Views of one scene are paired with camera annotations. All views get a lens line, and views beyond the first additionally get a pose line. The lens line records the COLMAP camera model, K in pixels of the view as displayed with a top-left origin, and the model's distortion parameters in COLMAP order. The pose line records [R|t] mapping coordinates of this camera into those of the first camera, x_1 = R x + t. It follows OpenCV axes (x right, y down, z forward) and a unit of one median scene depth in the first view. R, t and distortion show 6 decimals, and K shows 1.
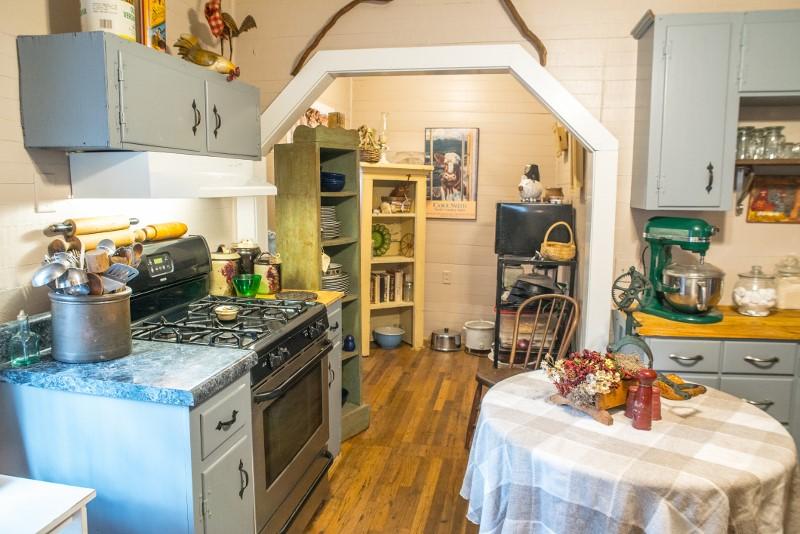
lens RADIAL K [[565.9, 0, 399.6], [0, 565.9, 268.8], [0, 0, 1]] dist [-0.059922, 0.004713]
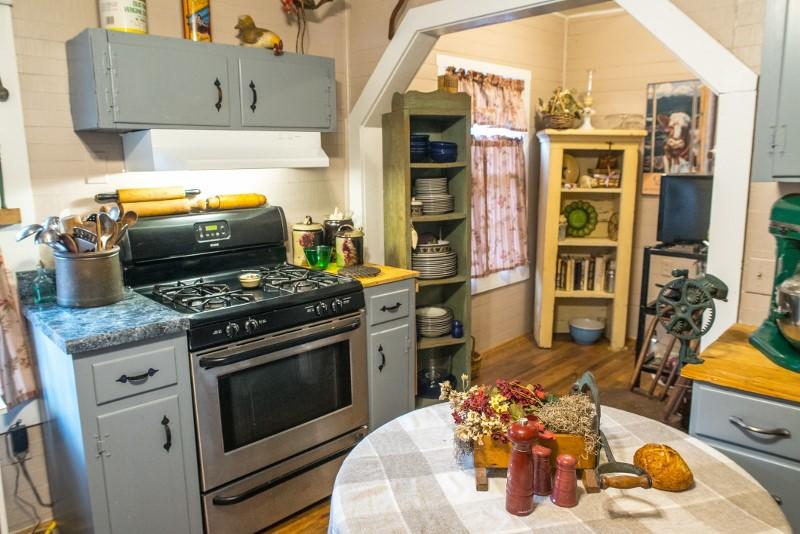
lens RADIAL K [[565.9, 0, 399.4], [0, 565.9, 268.8], [0, 0, 1]] dist [-0.059922, 0.004713]
pose [[0.825594, 0.083601, -0.558037, 0.237765], [-0.059633, 0.996352, 0.061040, -0.011239], [0.561104, -0.017117, 0.827568, 0.134641]]
